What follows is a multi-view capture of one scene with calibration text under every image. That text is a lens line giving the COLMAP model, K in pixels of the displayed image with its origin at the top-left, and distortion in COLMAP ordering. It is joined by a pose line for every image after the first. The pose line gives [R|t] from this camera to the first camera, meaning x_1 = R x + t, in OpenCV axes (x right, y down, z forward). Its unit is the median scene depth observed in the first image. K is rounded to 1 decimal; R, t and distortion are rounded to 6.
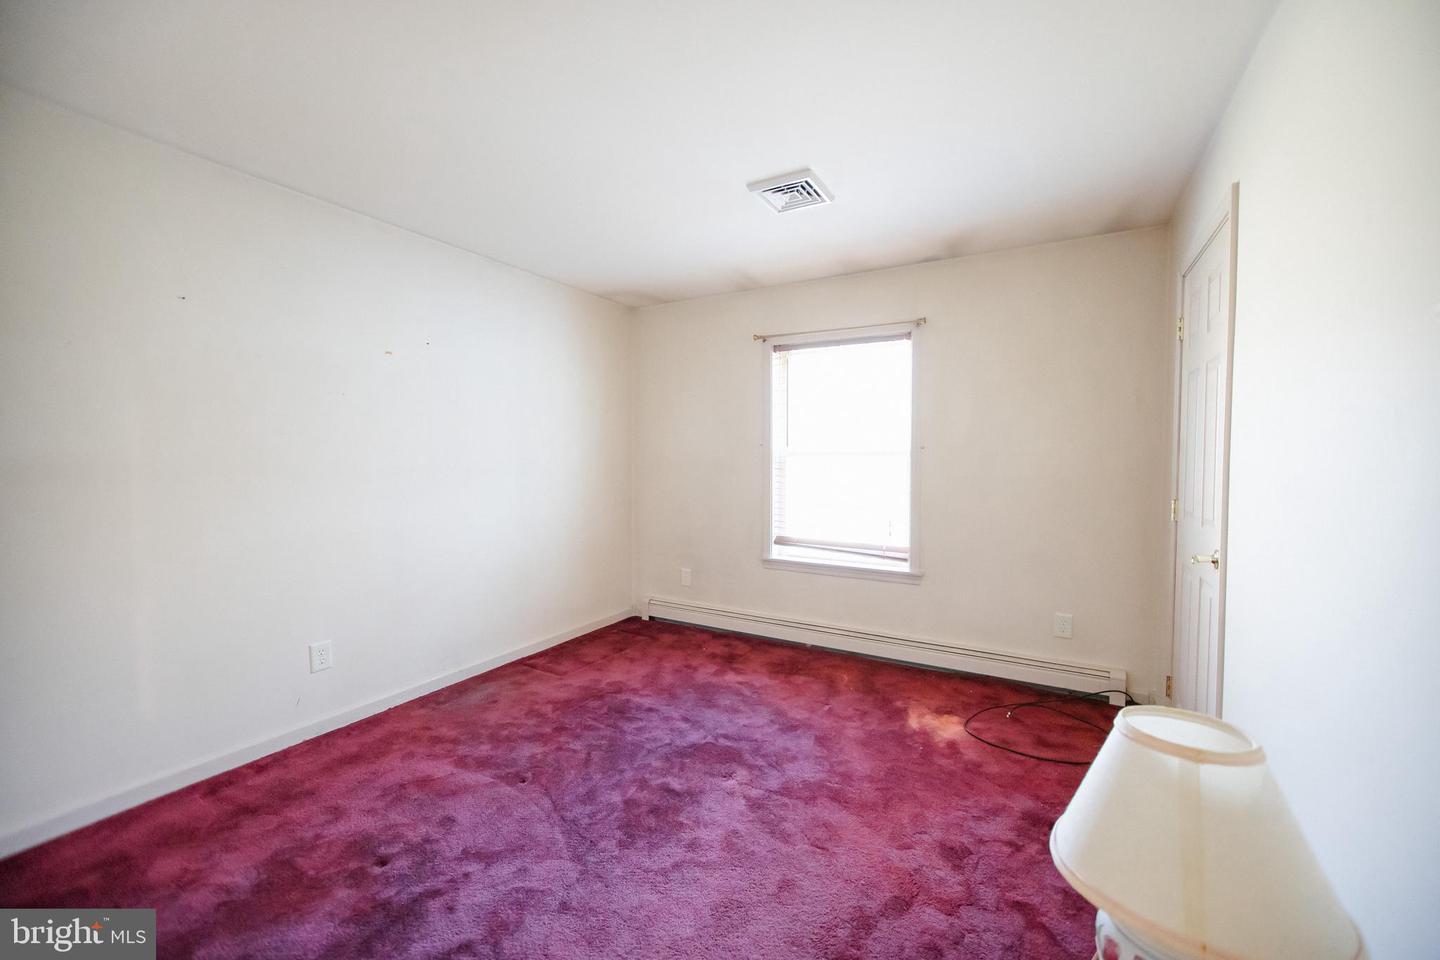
lens RADIAL K [[578.2, 0, 723.4], [0, 578.2, 476.0], [0, 0, 1]] dist [0.001471, 0.001191]
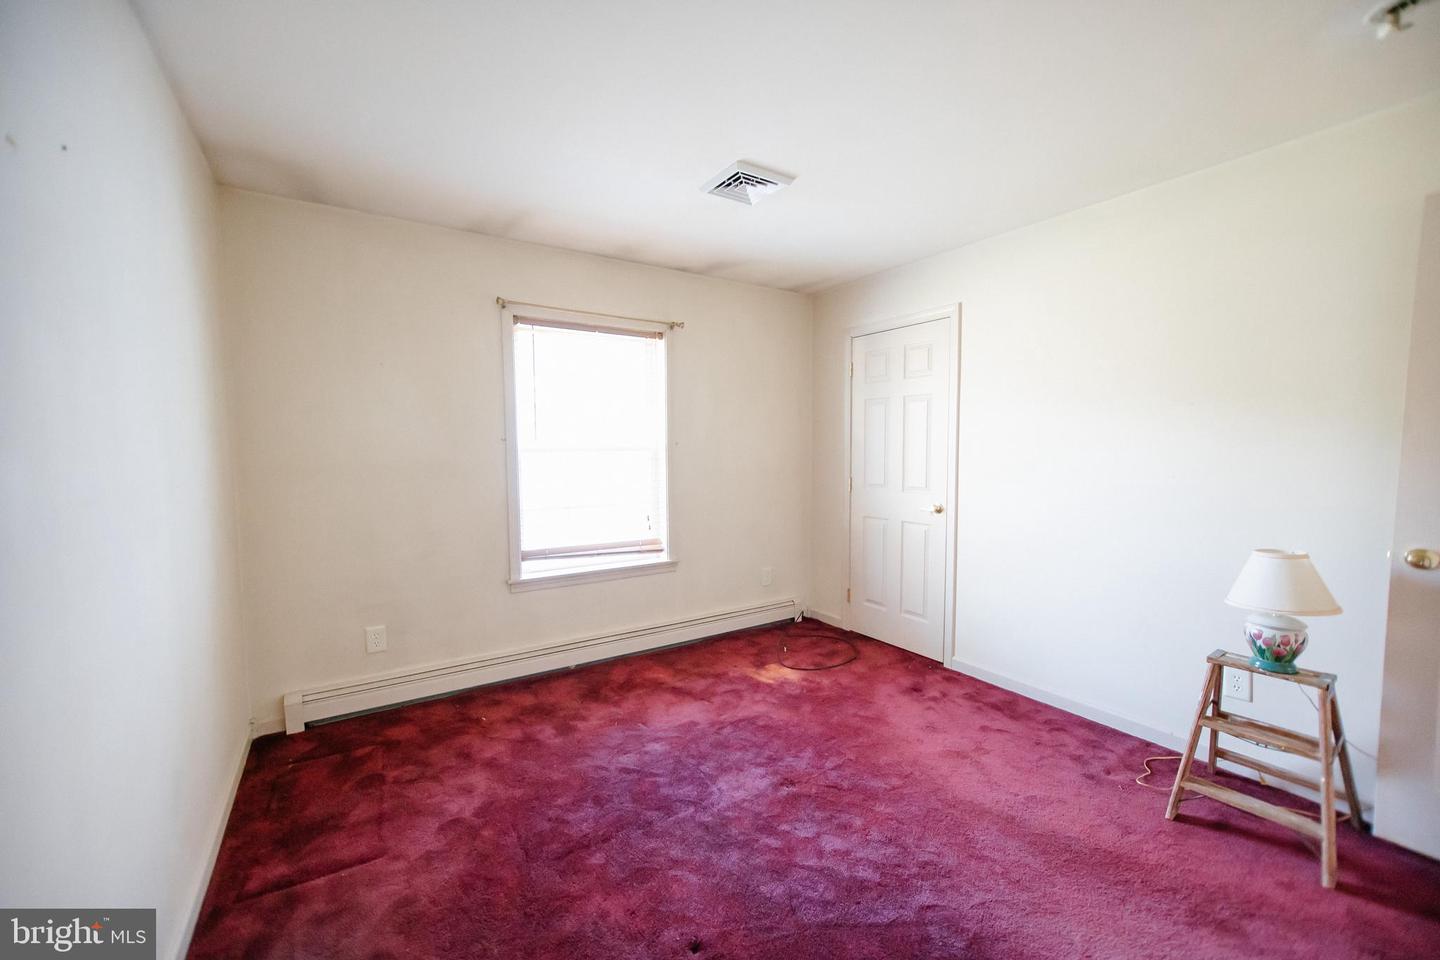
lens RADIAL K [[578.2, 0, 729.0], [0, 578.2, 483.0], [0, 0, 1]] dist [0.001471, 0.001191]
pose [[0.449190, -0.061396, 0.891324, -0.568944], [0.036672, 0.998062, 0.050268, -0.025874], [-0.892683, 0.010107, 0.450571, 0.422094]]
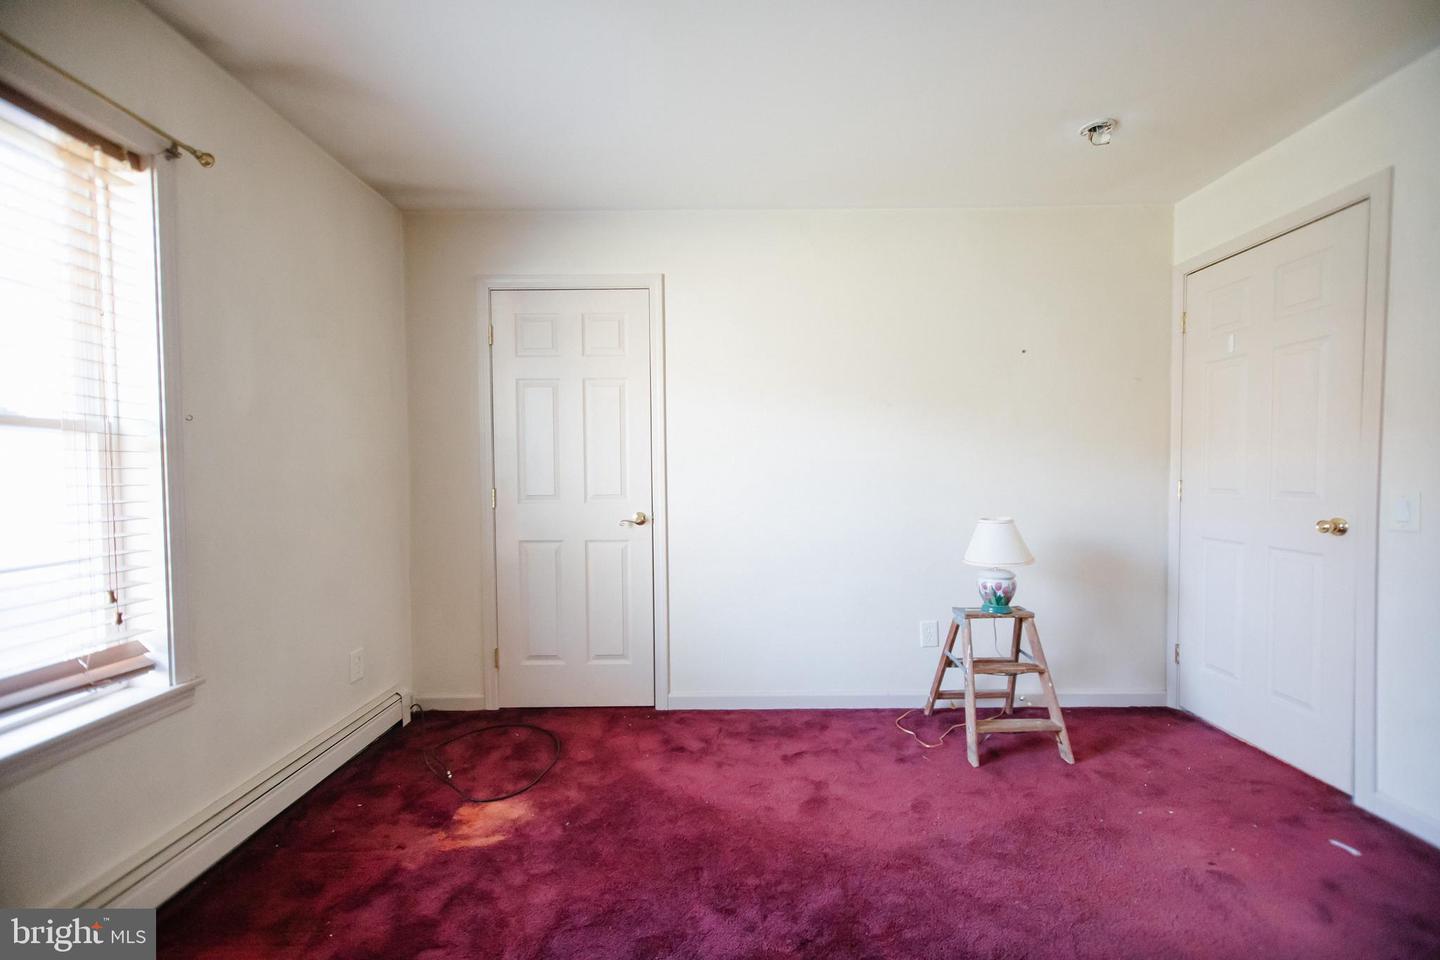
lens RADIAL K [[578.2, 0, 726.0], [0, 578.2, 486.1], [0, 0, 1]] dist [0.001471, 0.001191]
pose [[-0.494519, -0.021699, 0.868896, -0.292460], [0.037054, 0.998253, 0.046018, 0.001618], [-0.868377, 0.054953, -0.492851, 0.839666]]
